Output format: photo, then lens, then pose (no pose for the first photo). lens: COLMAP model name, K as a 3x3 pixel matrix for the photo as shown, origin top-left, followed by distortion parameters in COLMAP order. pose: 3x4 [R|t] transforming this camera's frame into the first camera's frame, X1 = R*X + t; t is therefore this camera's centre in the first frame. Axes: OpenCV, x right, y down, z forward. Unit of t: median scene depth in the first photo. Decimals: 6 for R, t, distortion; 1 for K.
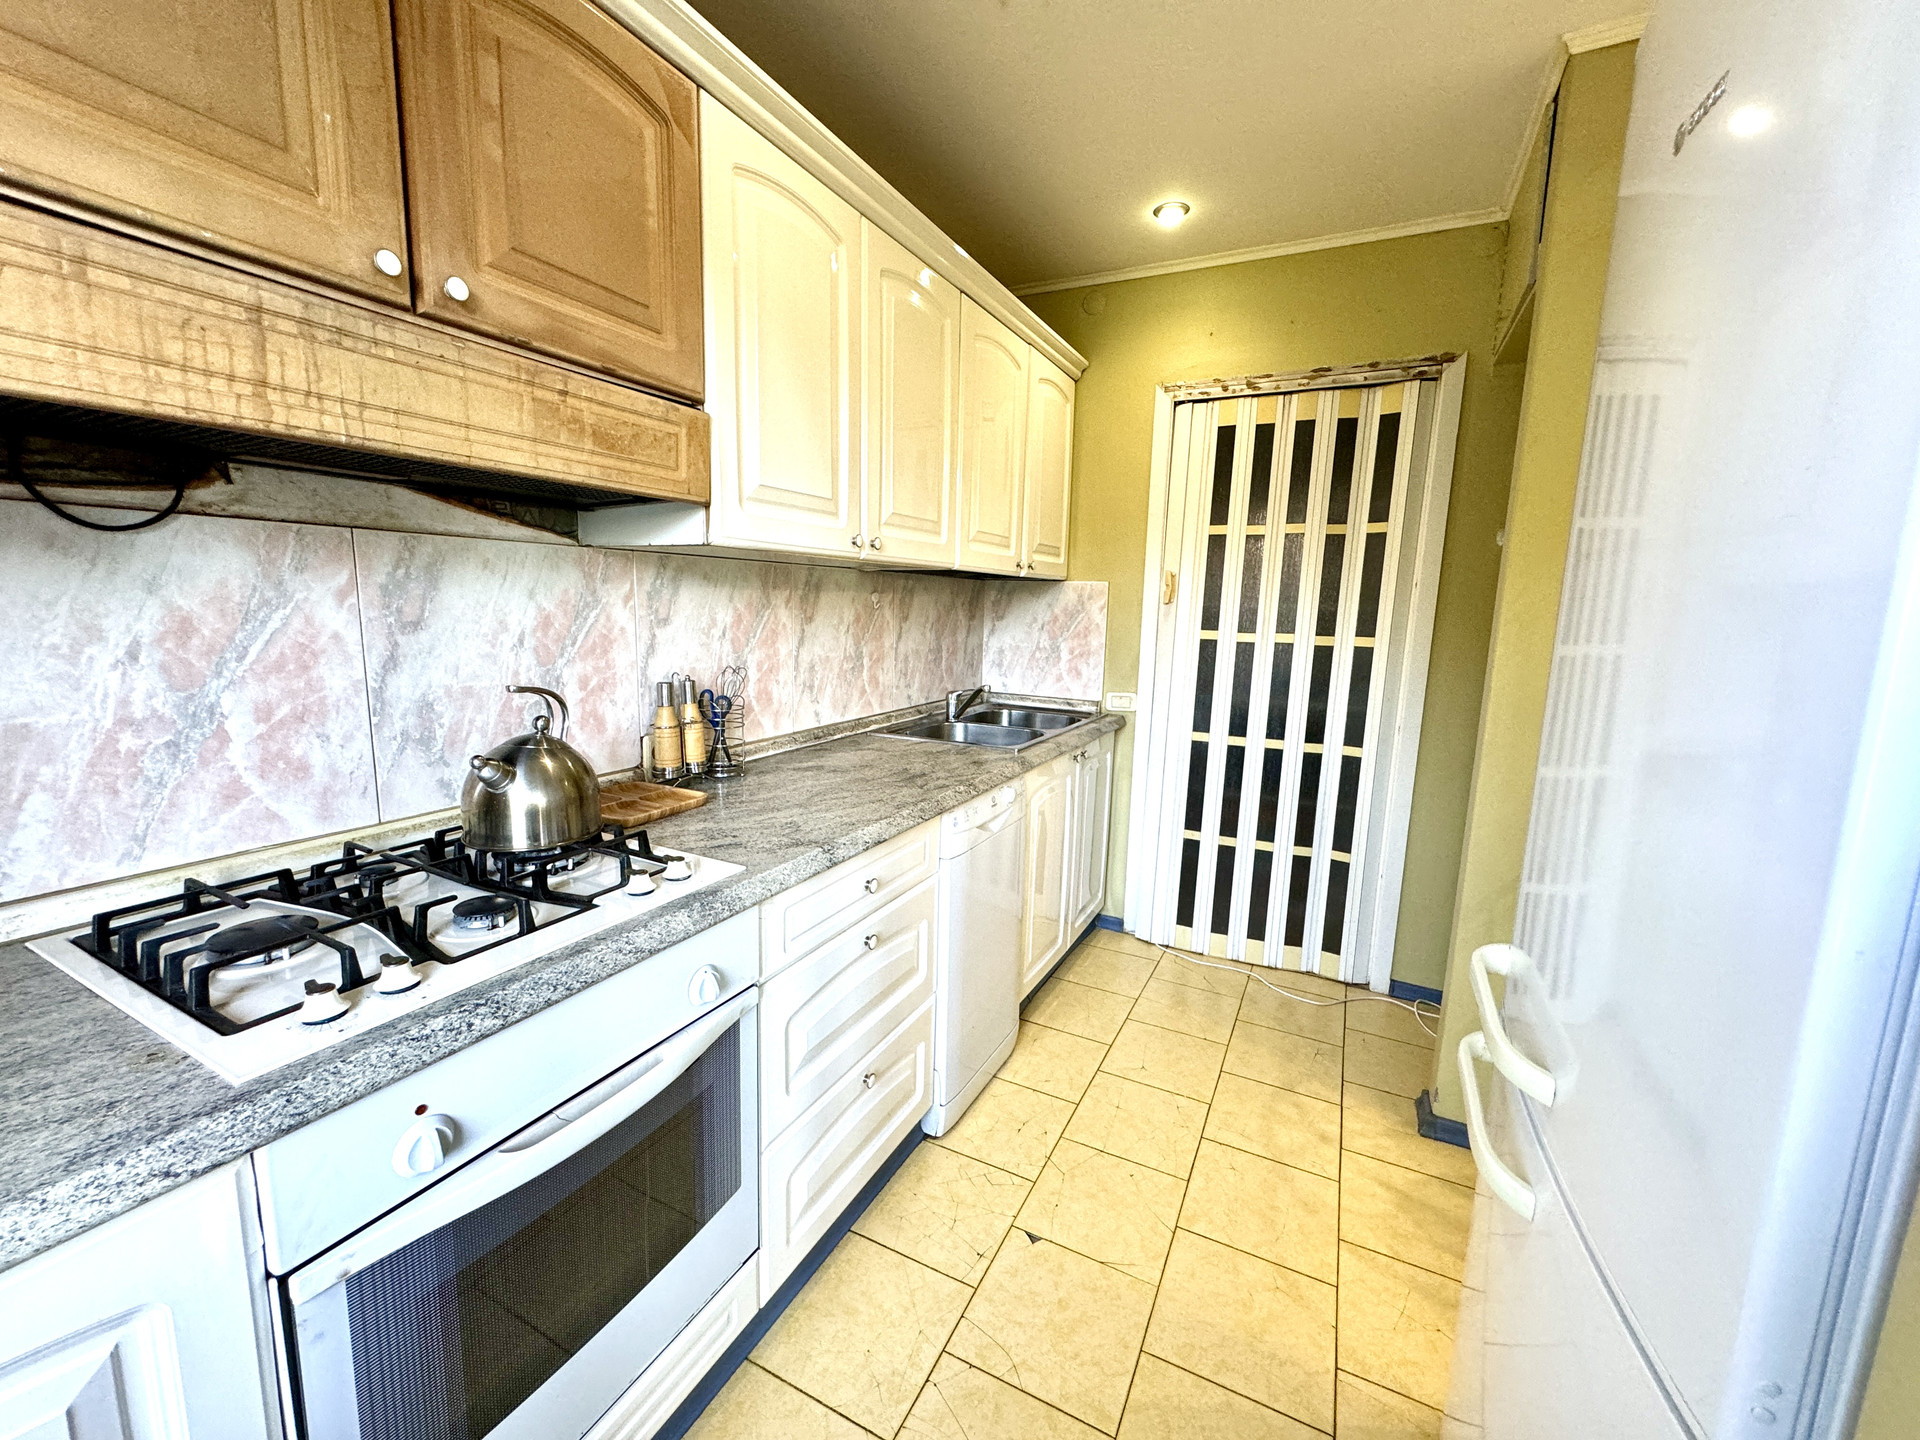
lens RADIAL K [[772.6, 0, 960.0], [0, 772.6, 720.0], [0, 0, 1]] dist [0.002098, 0.000207]
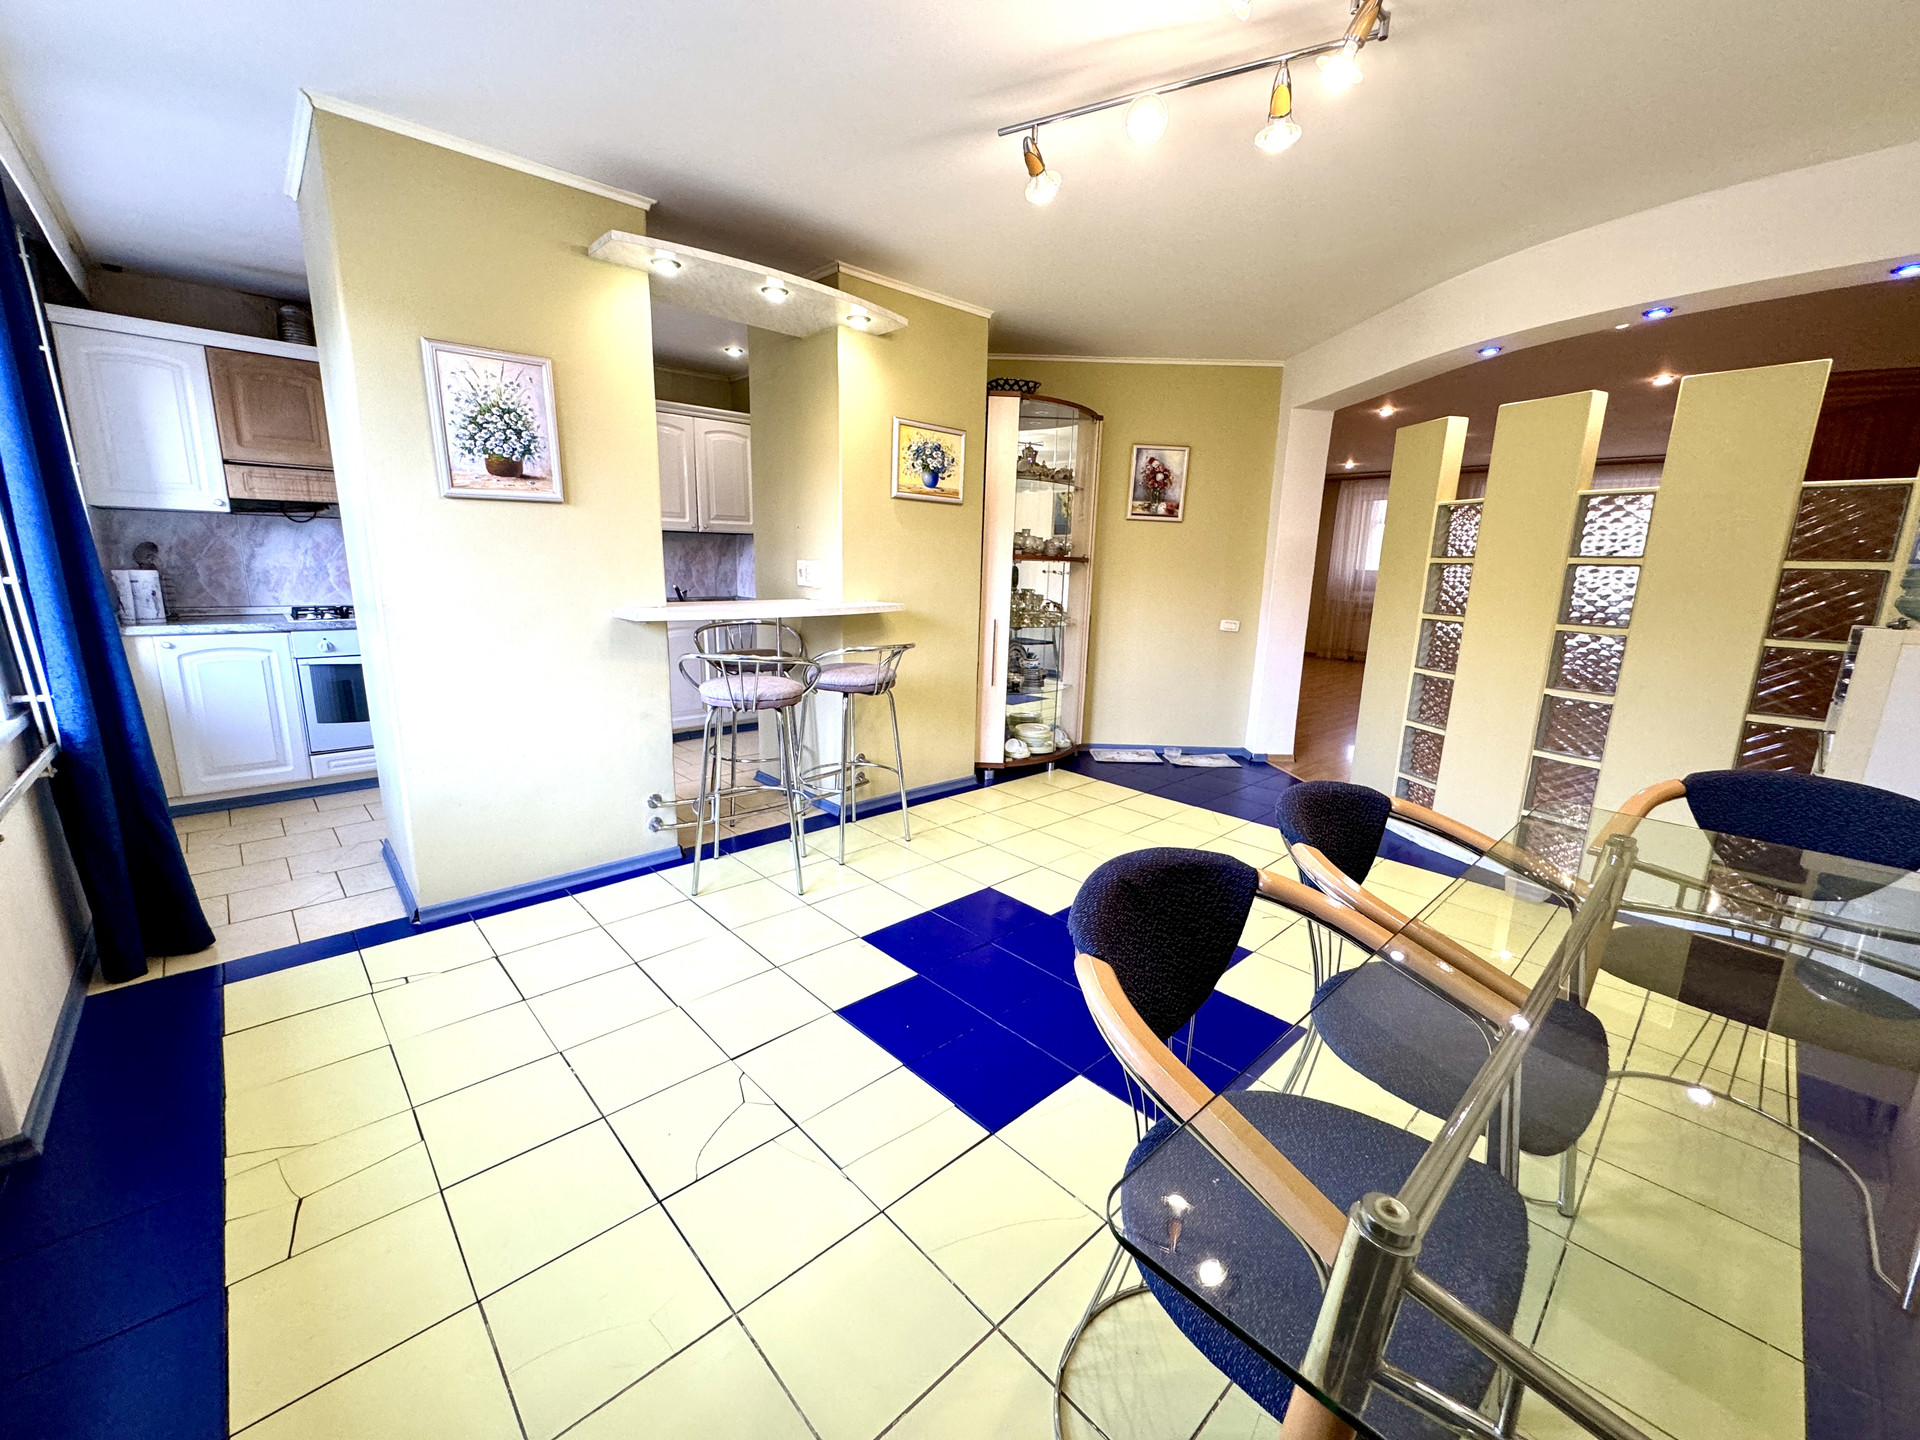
lens RADIAL K [[772.6, 0, 960.0], [0, 772.6, 720.0], [0, 0, 1]] dist [0.002098, 0.000207]
pose [[0.943883, 0.065889, -0.323642, 3.516405], [-0.050377, 0.997154, 0.056084, 0.390687], [0.326416, -0.036632, 0.944516, -1.750302]]
